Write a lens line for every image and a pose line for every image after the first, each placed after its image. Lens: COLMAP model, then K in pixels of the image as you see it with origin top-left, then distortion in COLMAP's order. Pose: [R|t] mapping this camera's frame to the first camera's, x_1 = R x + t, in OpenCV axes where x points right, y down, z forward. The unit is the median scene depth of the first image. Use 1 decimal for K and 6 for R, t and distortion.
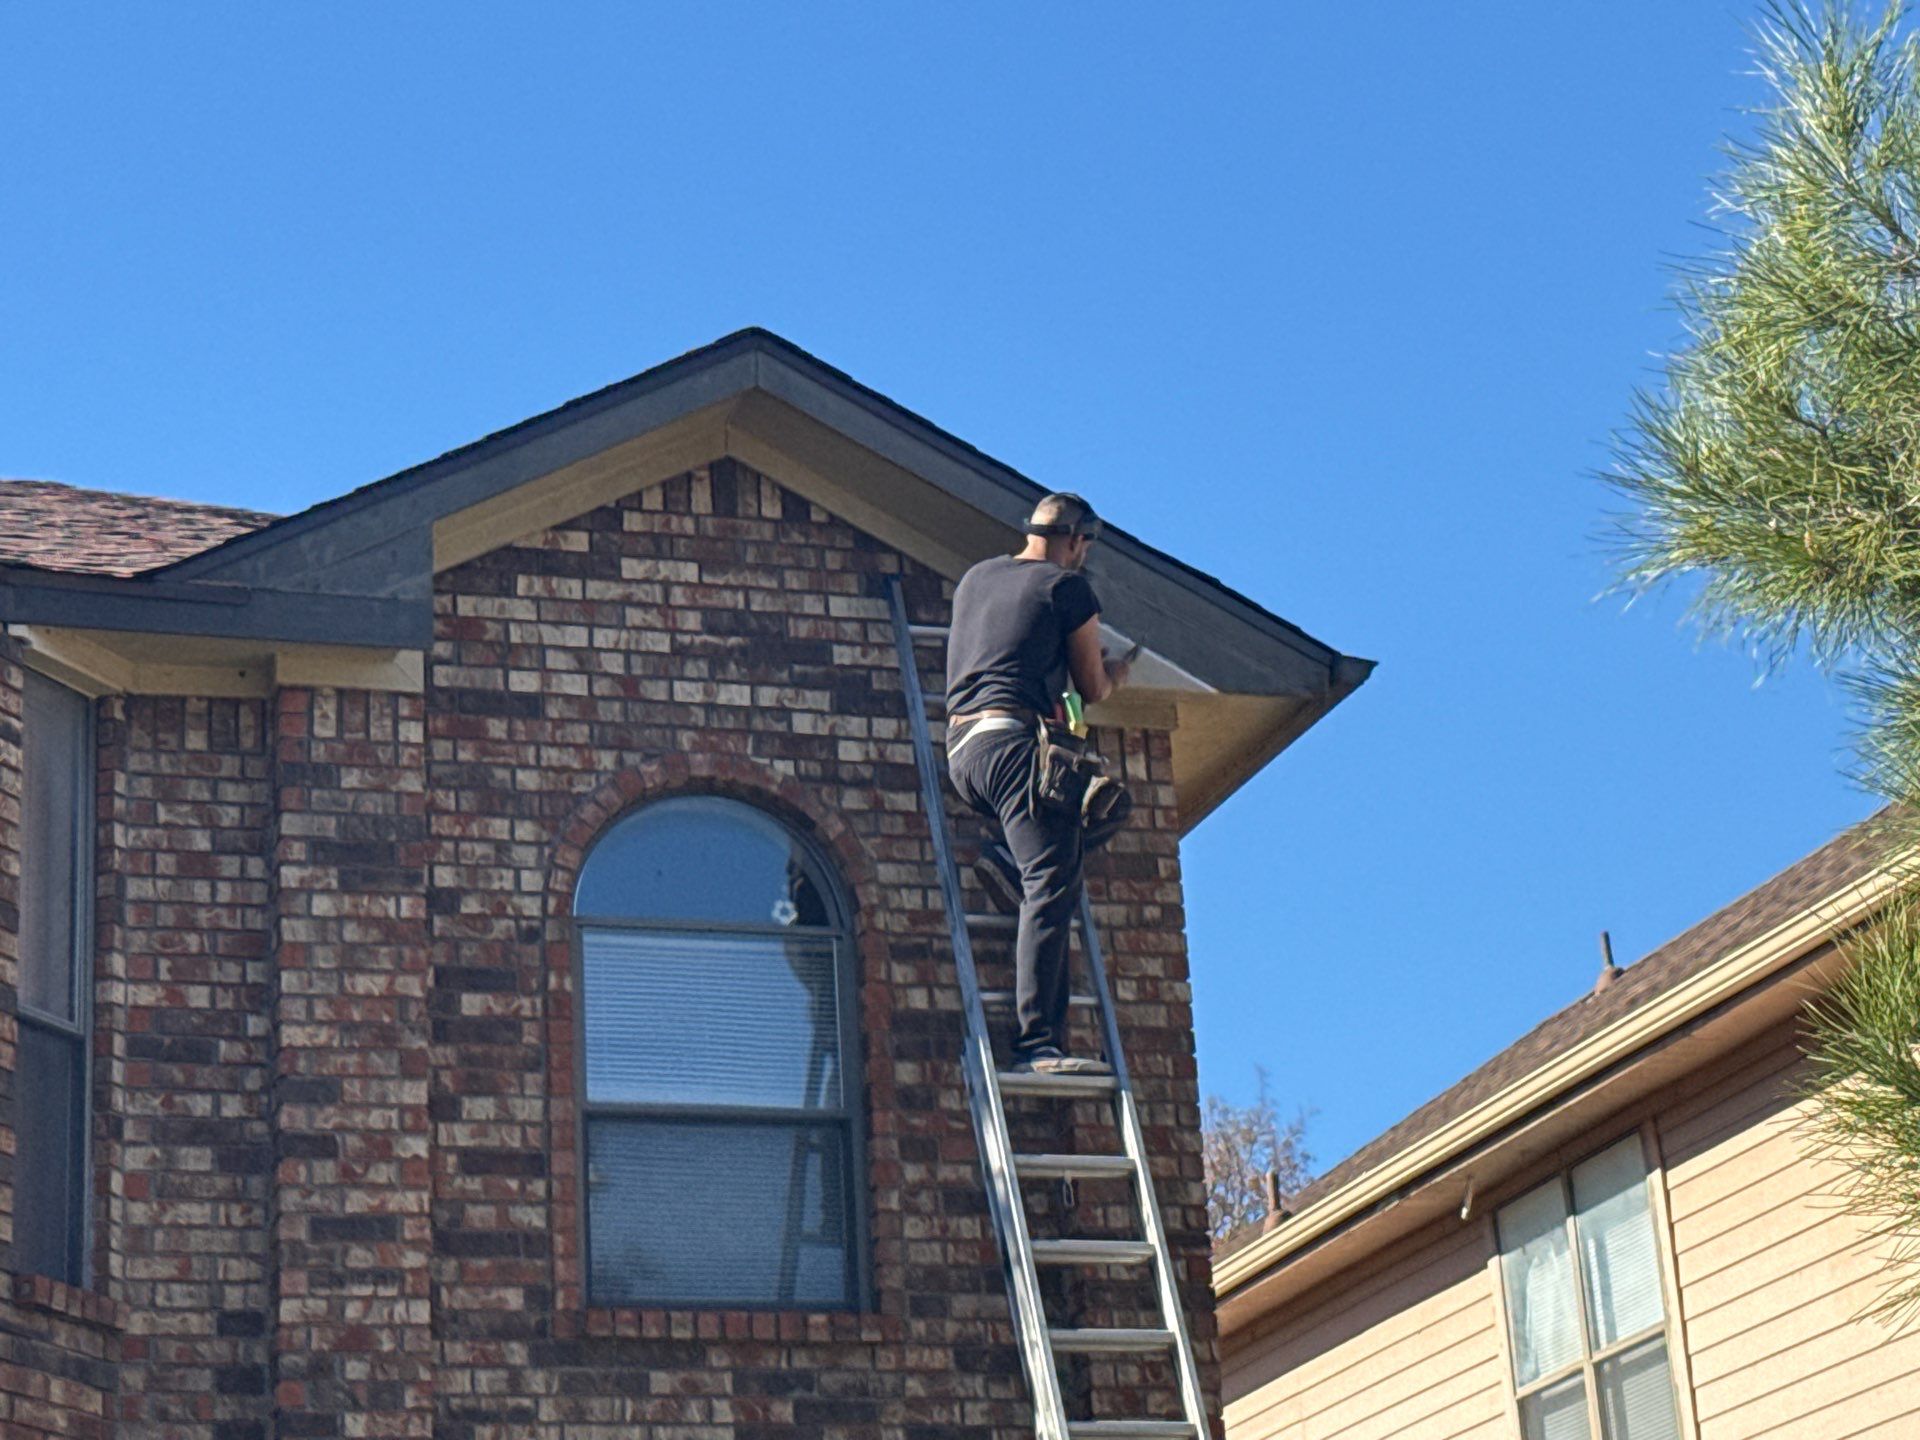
lens RADIAL K [[4488.1, 0, 960.0], [0, 4488.1, 720.0], [0, 0, 1]] dist [0.089855, 0.470988]
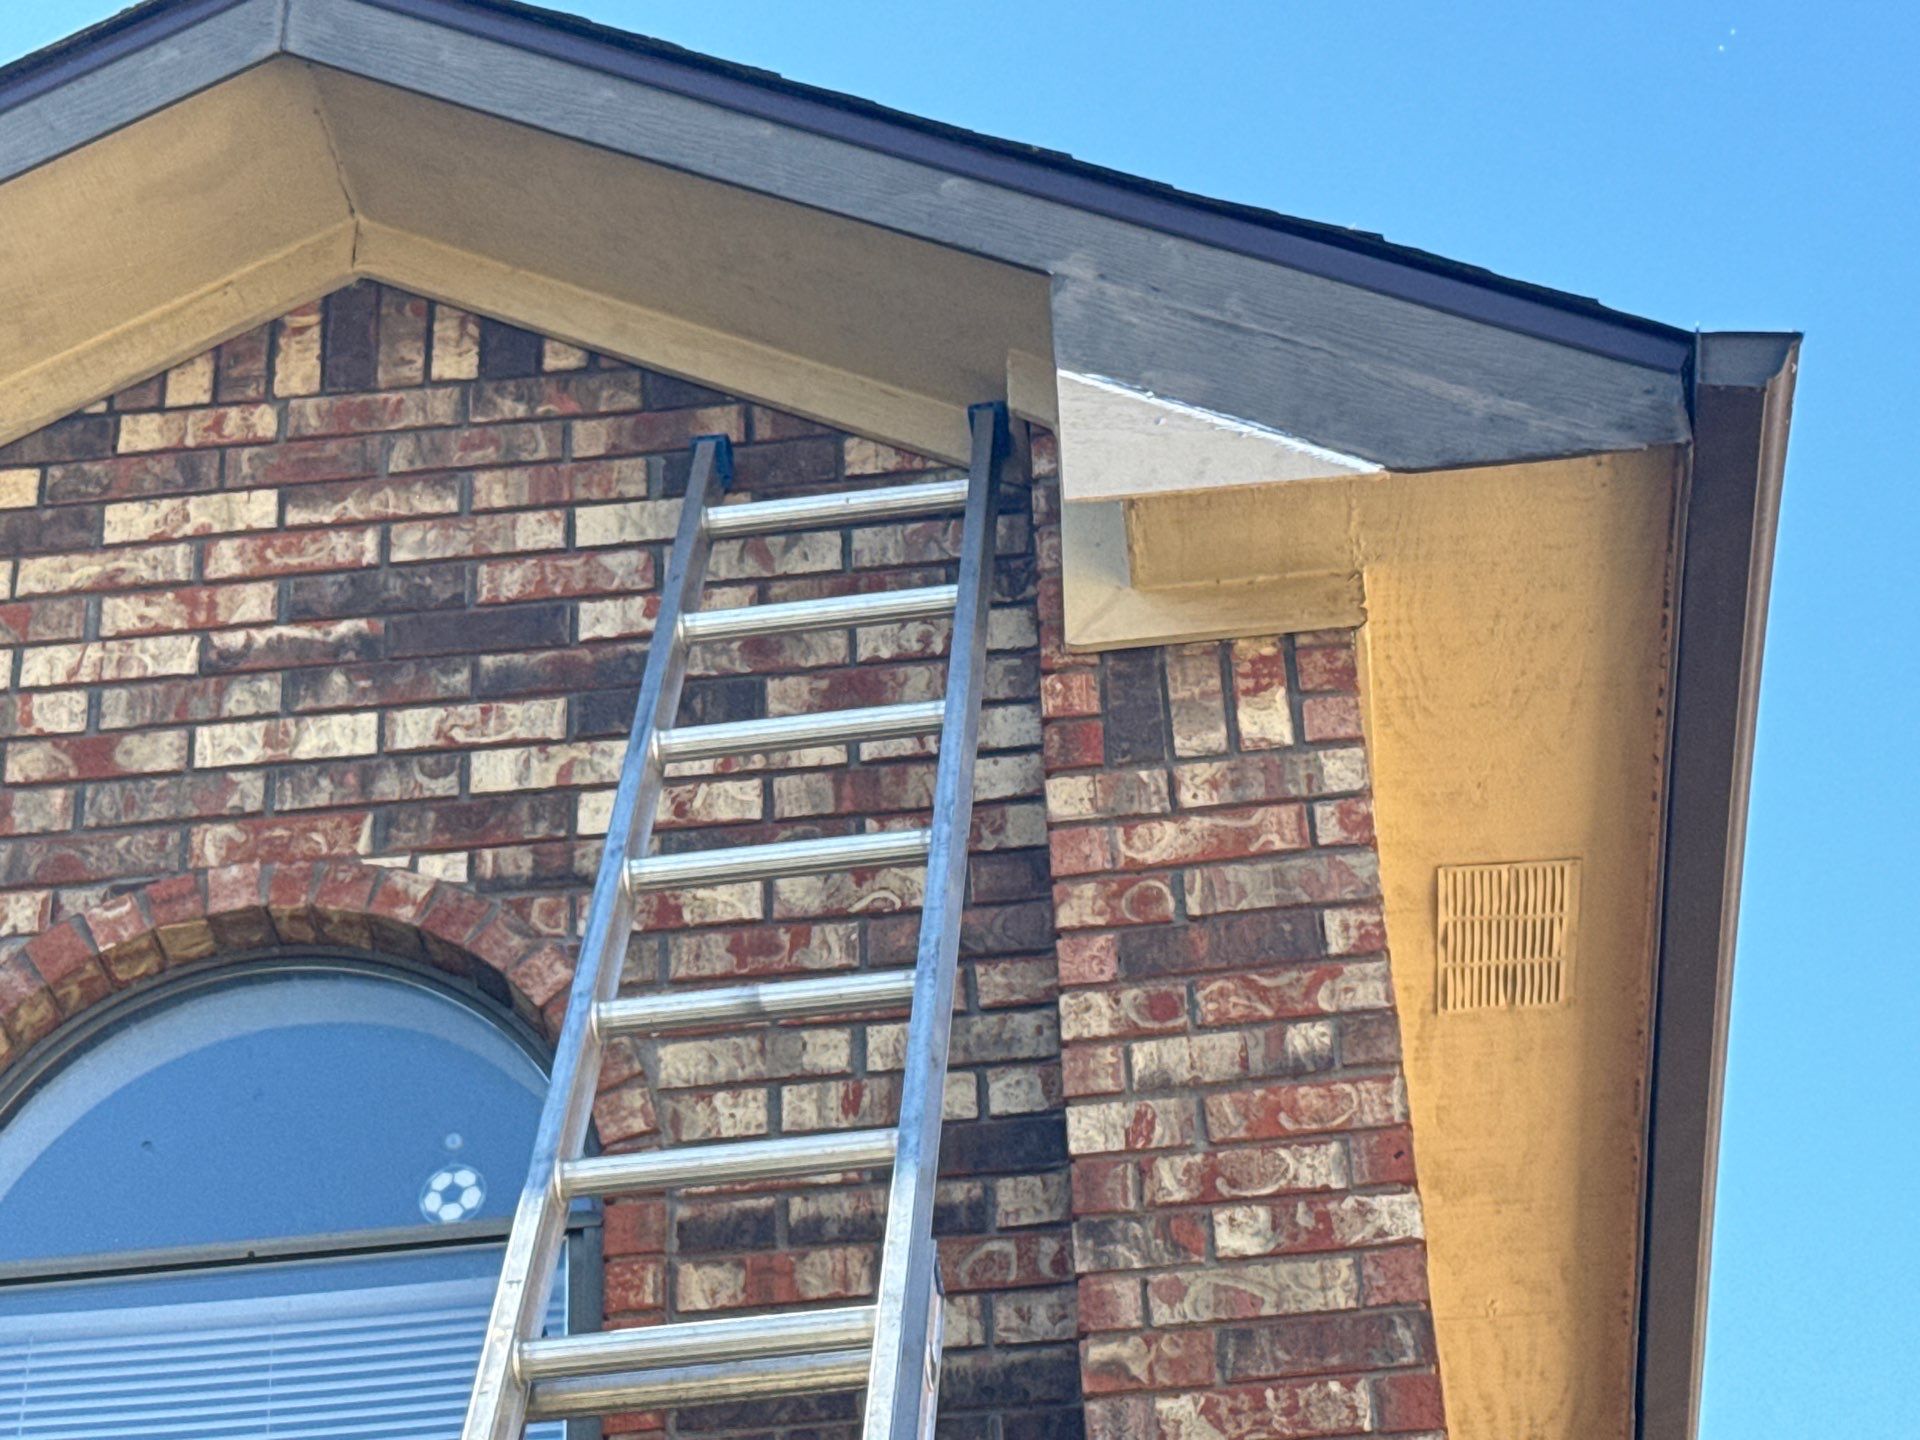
lens RADIAL K [[4488.1, 0, 960.0], [0, 4488.1, 720.0], [0, 0, 1]] dist [0.089855, 0.470988]
pose [[0.922867, -0.210367, -0.322586, 0.146265], [0.130768, 0.959034, -0.251305, 0.110231], [0.362238, 0.189737, 0.912570, 0.621667]]
